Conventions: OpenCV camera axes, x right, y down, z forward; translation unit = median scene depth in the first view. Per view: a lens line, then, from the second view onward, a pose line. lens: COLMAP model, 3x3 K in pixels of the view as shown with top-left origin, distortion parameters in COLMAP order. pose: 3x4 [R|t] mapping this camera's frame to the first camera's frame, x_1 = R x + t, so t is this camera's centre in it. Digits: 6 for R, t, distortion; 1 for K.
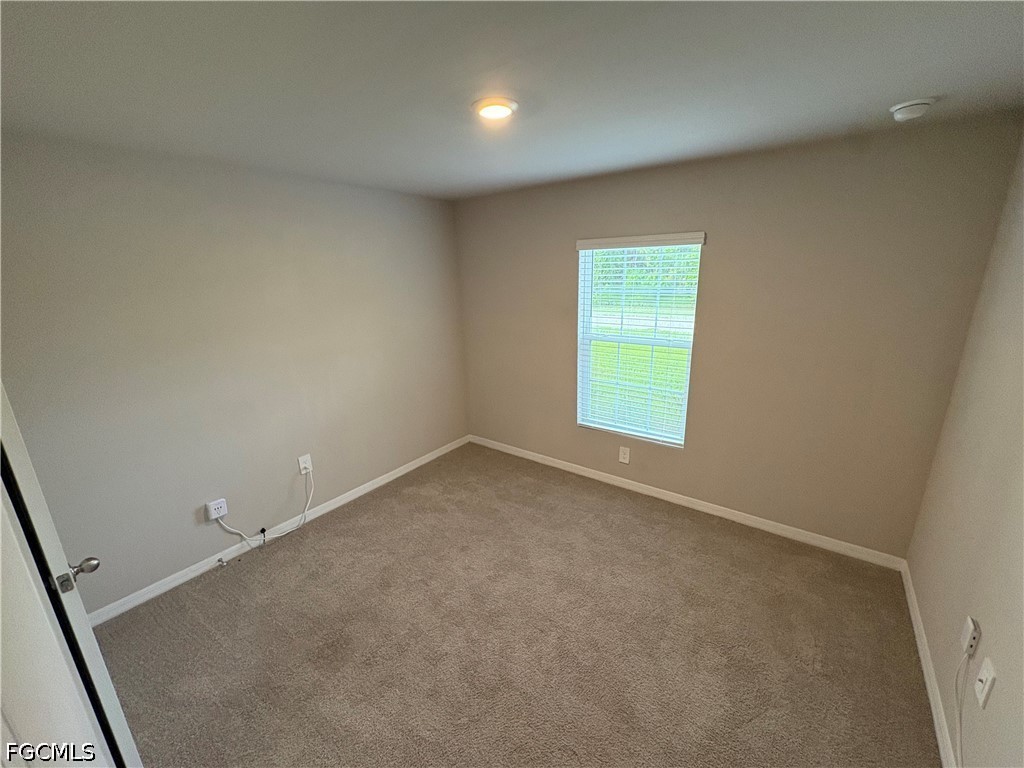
lens RADIAL K [[409.7, 0, 513.2], [0, 409.7, 385.0], [0, 0, 1]] dist [0.000102, -0.000124]
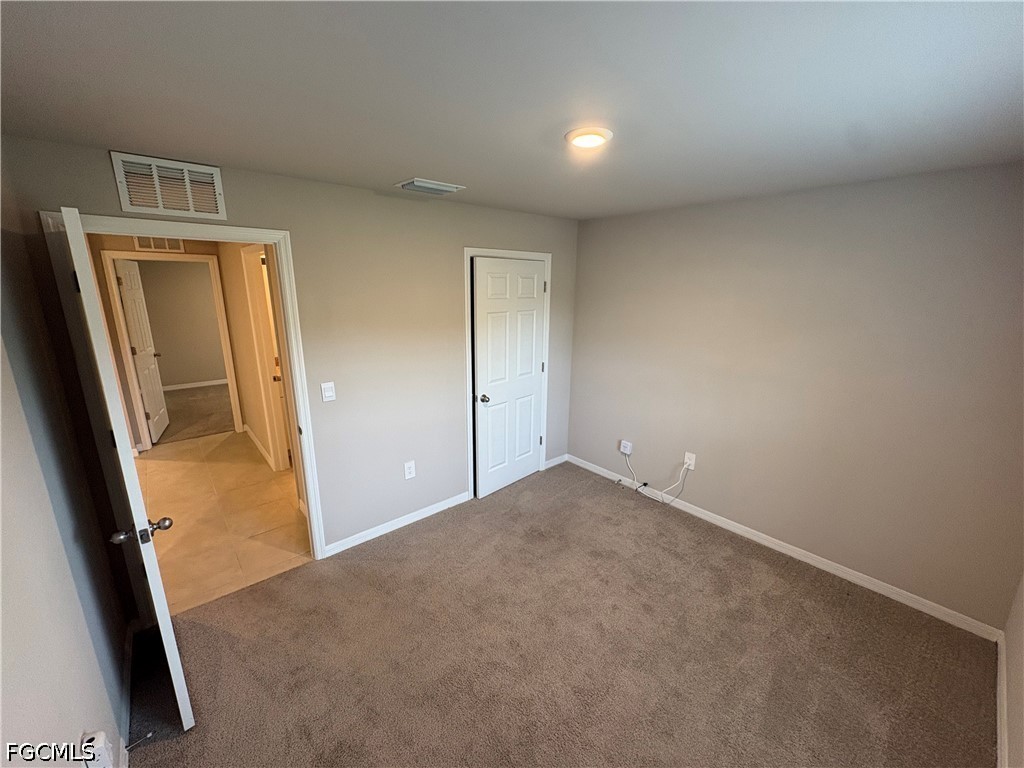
lens RADIAL K [[409.7, 0, 513.2], [0, 409.7, 385.0], [0, 0, 1]] dist [0.000102, -0.000124]
pose [[-0.209825, 0.257599, -0.943195, 0.688427], [-0.268138, 0.912524, 0.308873, -0.245598], [0.940253, 0.317715, -0.122398, 0.729242]]
